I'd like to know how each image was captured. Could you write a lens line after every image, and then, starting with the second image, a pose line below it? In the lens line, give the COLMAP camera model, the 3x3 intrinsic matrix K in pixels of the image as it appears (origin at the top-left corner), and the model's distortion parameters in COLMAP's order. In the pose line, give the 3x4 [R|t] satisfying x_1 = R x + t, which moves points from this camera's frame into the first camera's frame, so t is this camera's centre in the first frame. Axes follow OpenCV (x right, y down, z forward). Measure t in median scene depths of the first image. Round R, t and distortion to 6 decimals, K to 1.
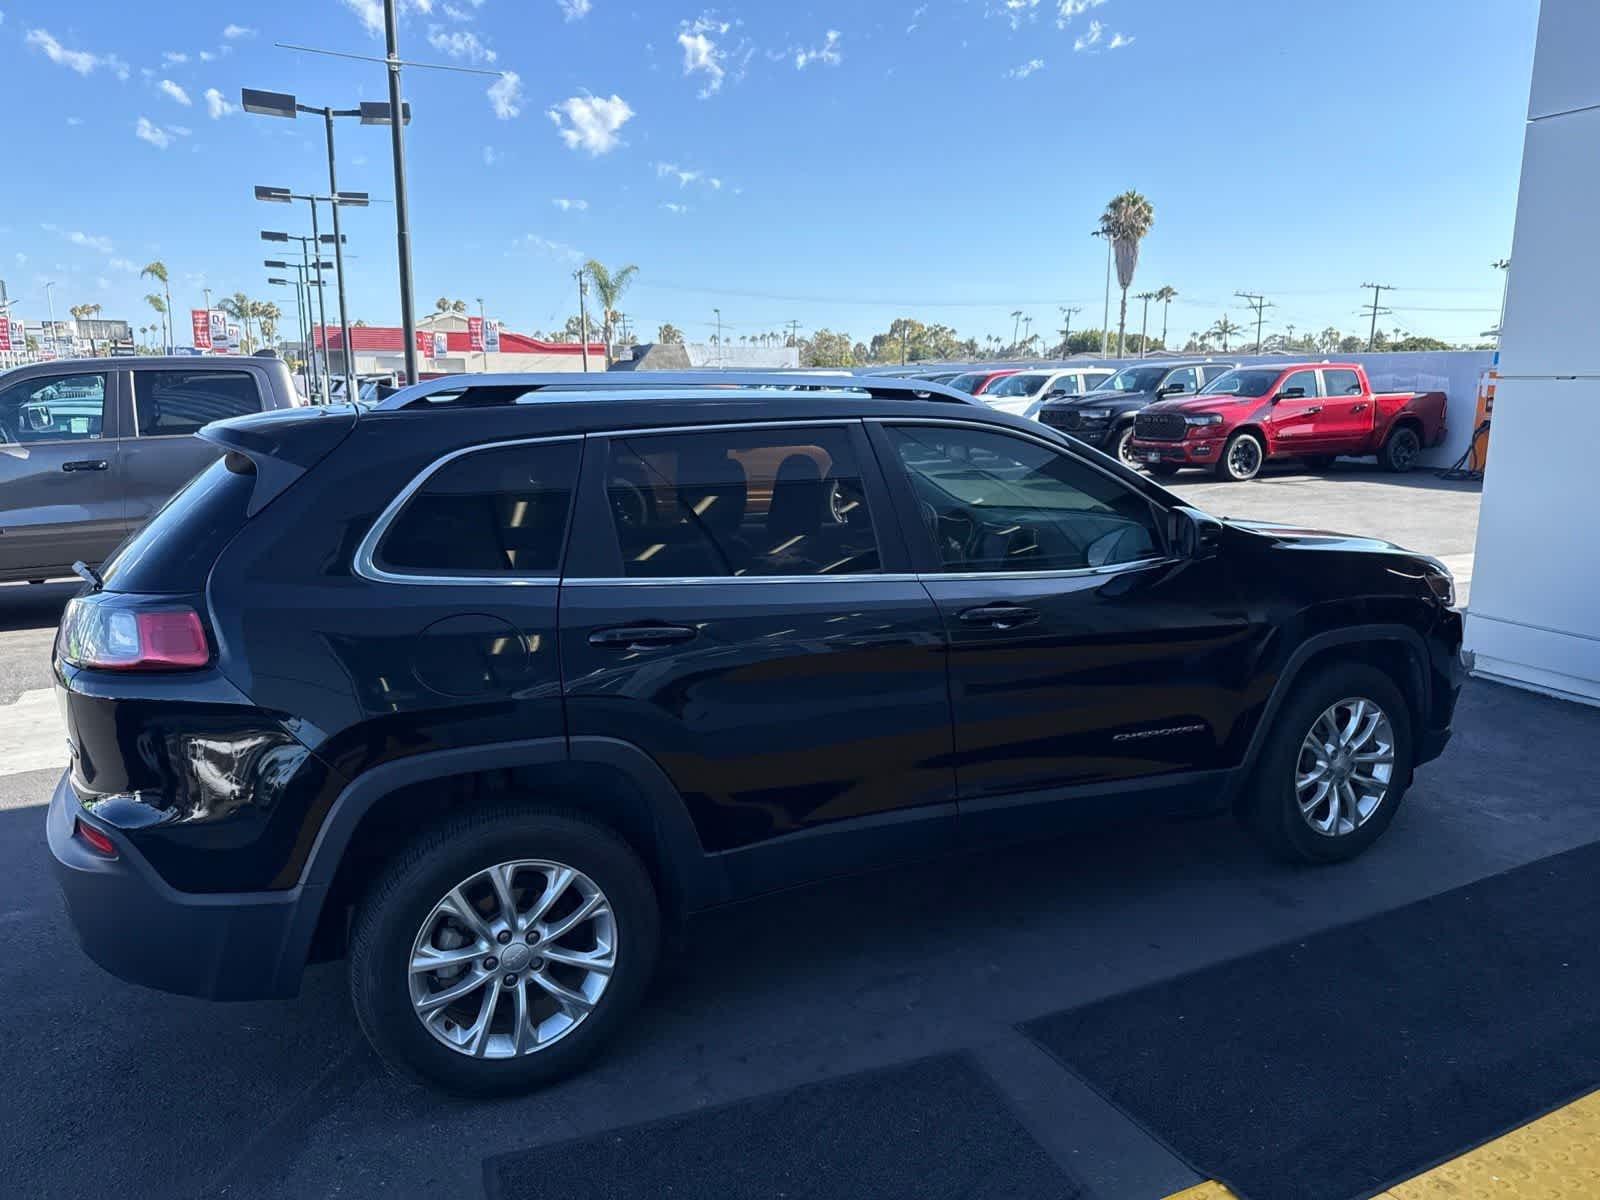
lens RADIAL K [[1131.7, 0, 795.9], [0, 1131.7, 625.9], [0, 0, 1]] dist [0.021350, -0.022749]
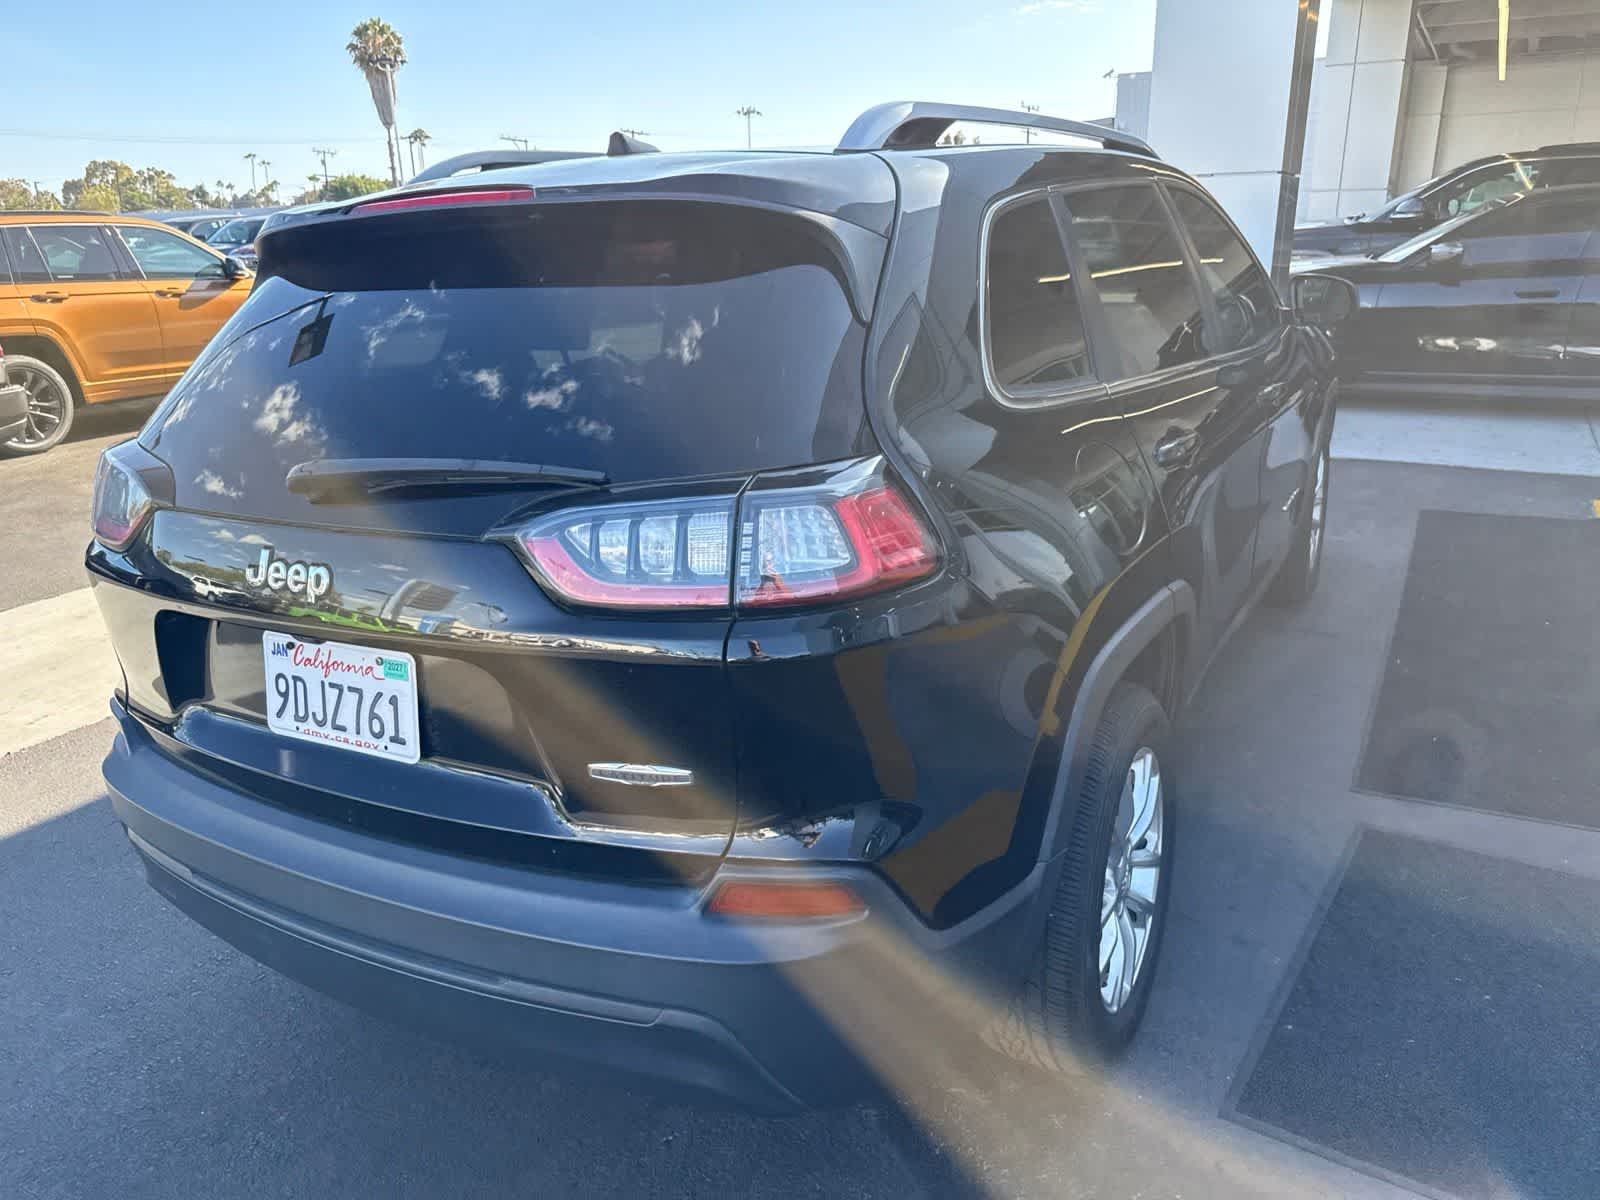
lens RADIAL K [[1131.7, 0, 809.8], [0, 1131.7, 607.9], [0, 0, 1]] dist [0.021350, -0.022749]
pose [[0.816897, -0.205383, 0.538977, -0.746408], [0.145586, 0.977619, 0.151875, -0.036893], [-0.558107, -0.045598, 0.828515, 0.441885]]
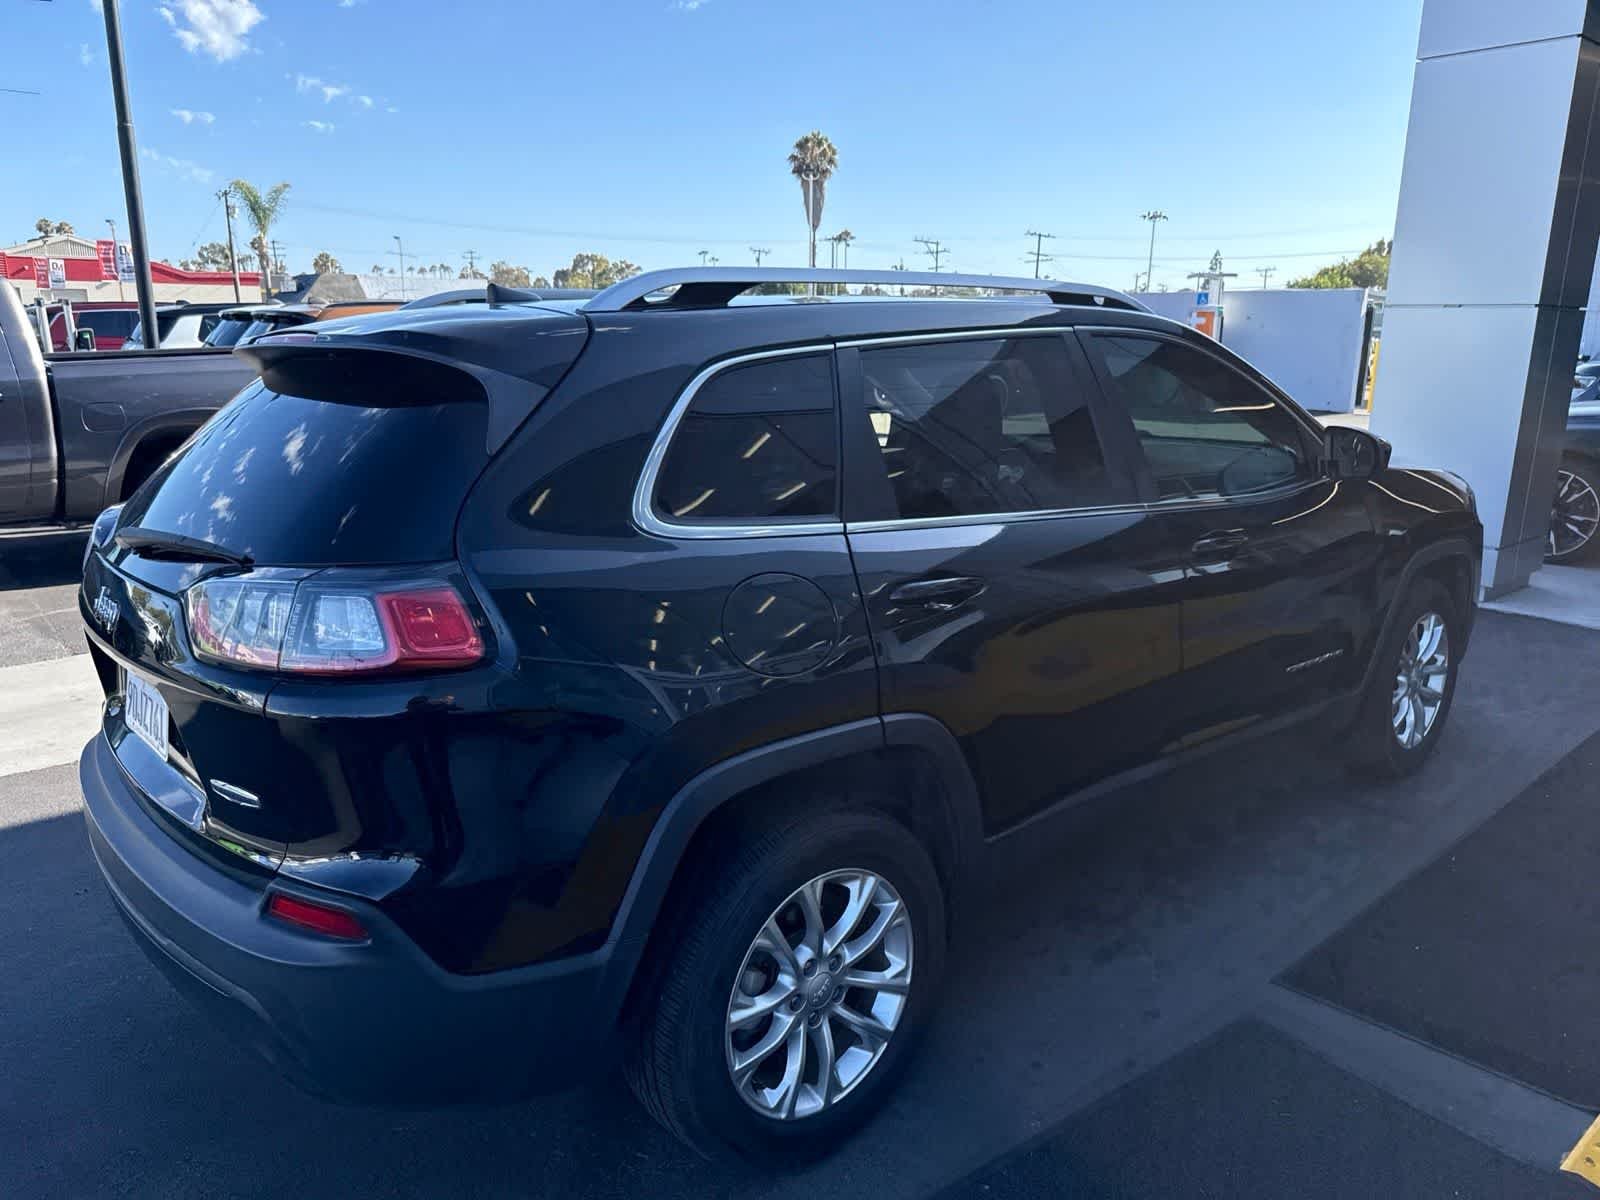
lens RADIAL K [[1131.7, 0, 804.6], [0, 1131.7, 614.1], [0, 0, 1]] dist [0.021350, -0.022749]
pose [[0.963106, -0.059791, 0.262396, -0.420240], [0.048775, 0.997641, 0.048301, -0.015714], [-0.264665, -0.033721, 0.963751, 0.209497]]
